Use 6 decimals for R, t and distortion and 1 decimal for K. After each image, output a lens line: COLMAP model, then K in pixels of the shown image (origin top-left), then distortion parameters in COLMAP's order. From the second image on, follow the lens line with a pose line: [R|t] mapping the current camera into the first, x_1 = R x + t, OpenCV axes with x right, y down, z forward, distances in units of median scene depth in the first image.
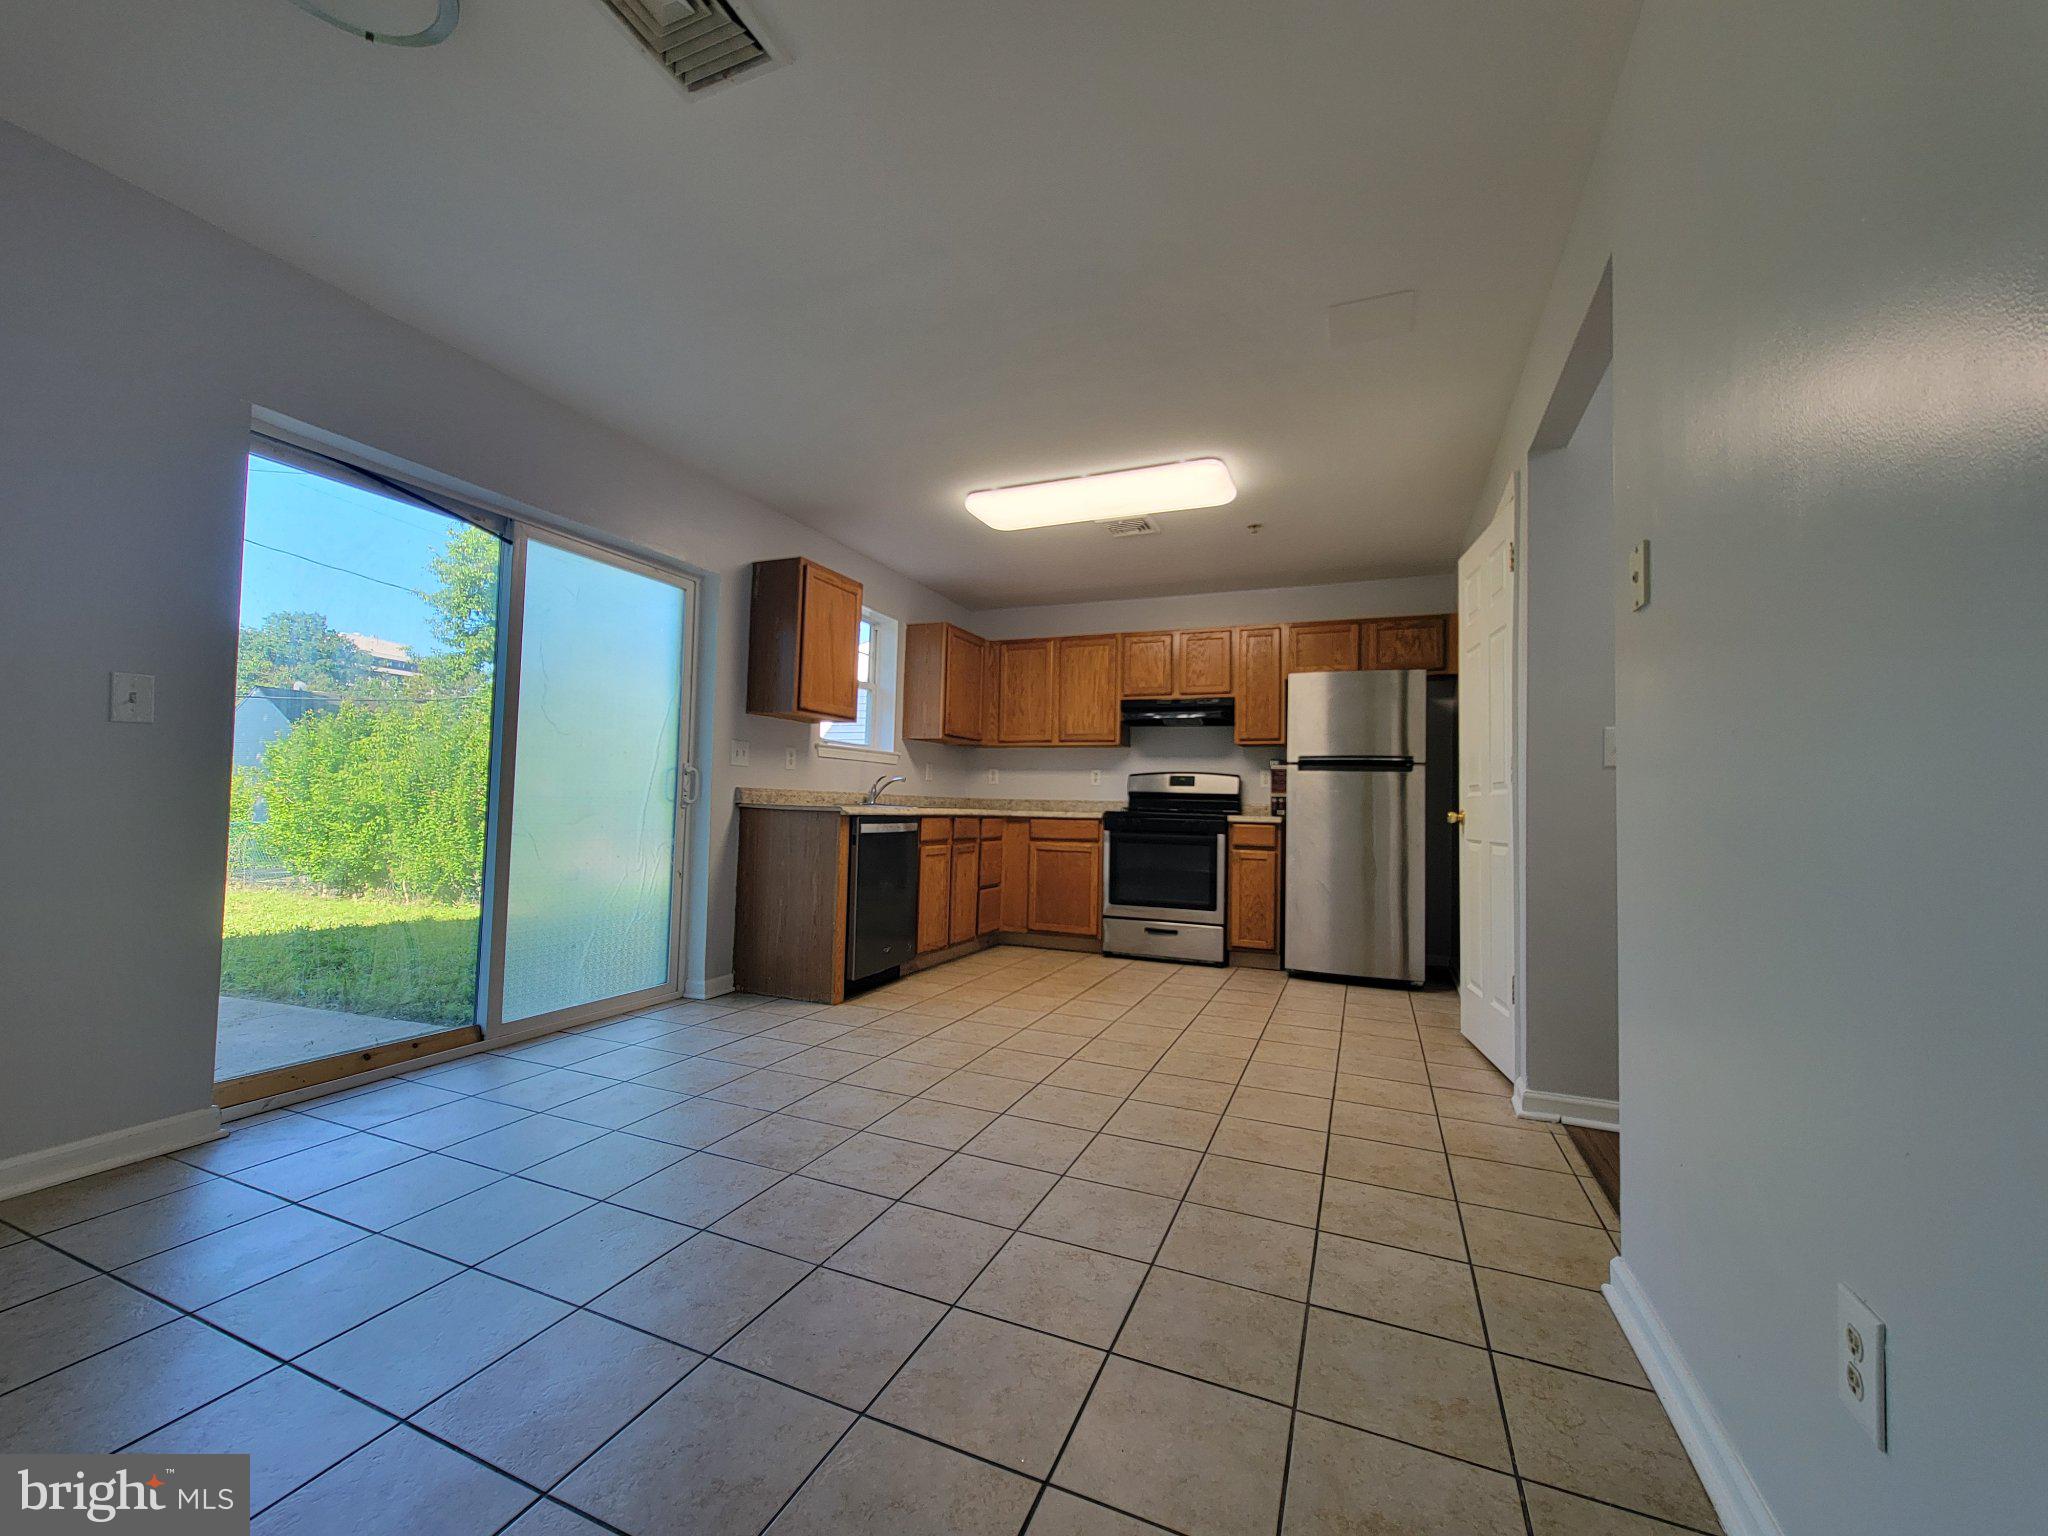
lens RADIAL K [[831.0, 0, 1027.3], [0, 831.0, 769.9], [0, 0, 1]] dist [0.000883, 0.000399]
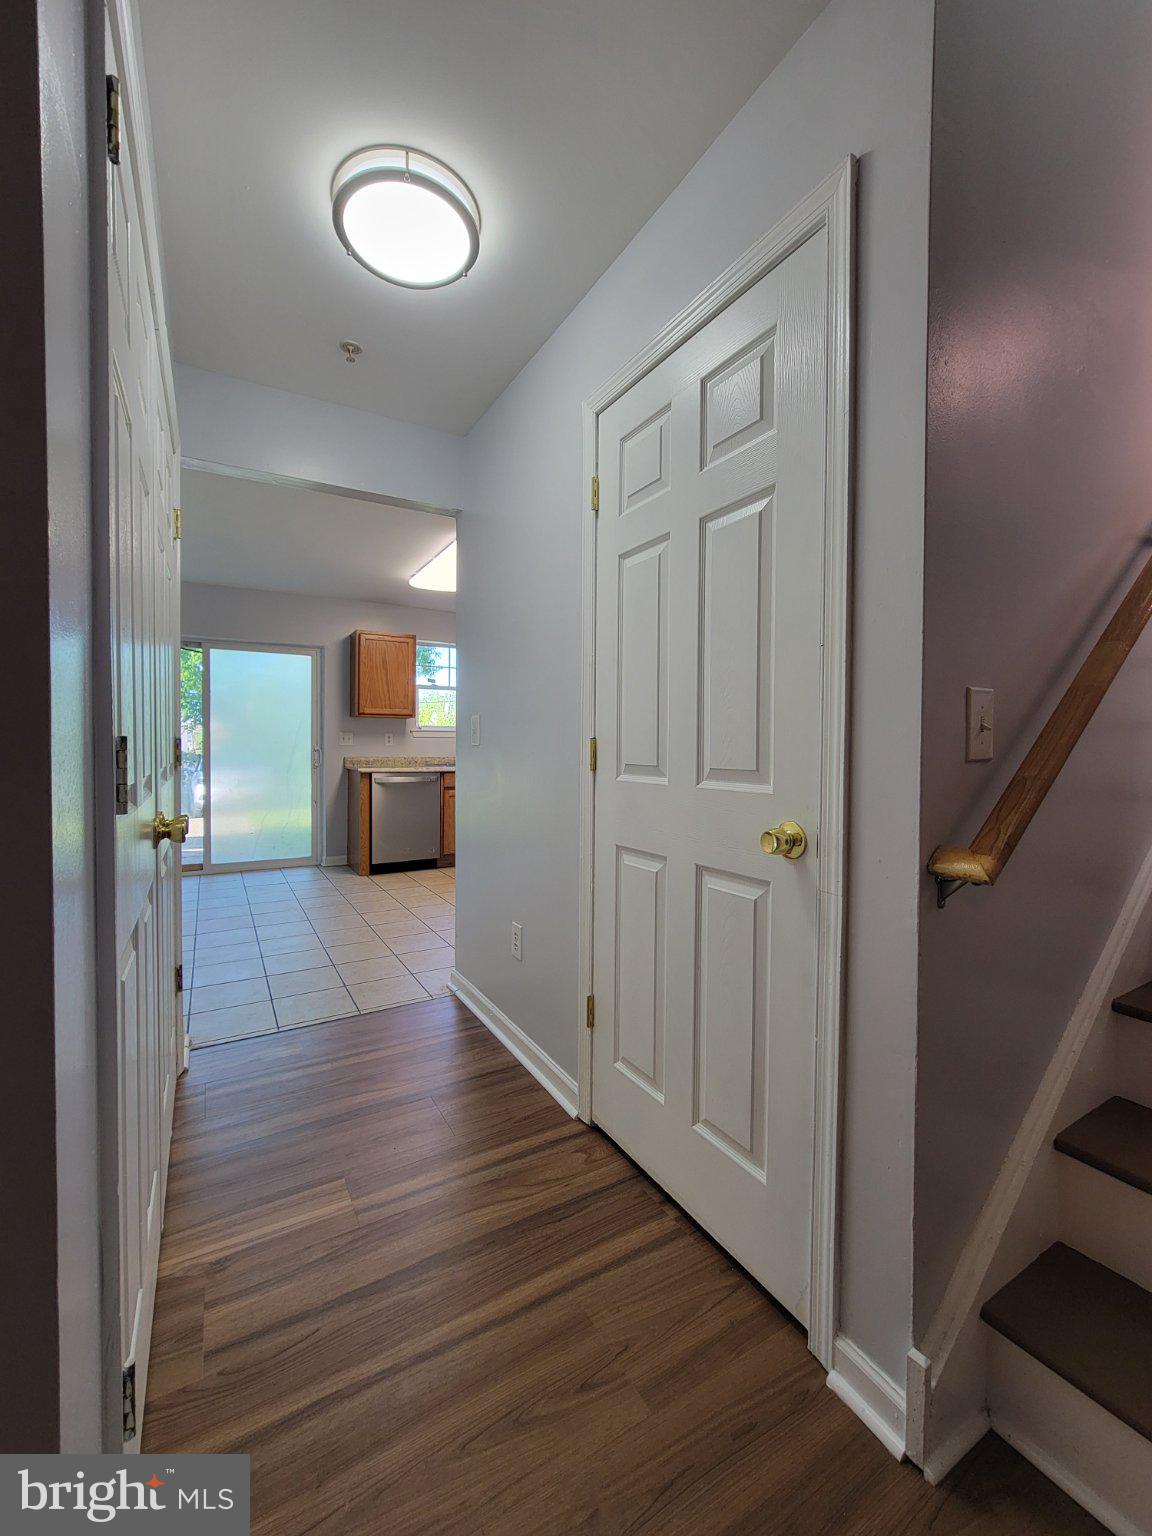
lens RADIAL K [[623.3, 0, 571.3], [0, 623.3, 762.8], [0, 0, 1]] dist [0.000883, 0.000399]
pose [[0.787383, -0.012455, -0.616338, 0.934899], [0.040386, 0.998690, 0.031413, 0.009488], [0.615140, -0.049625, 0.786855, 0.209622]]
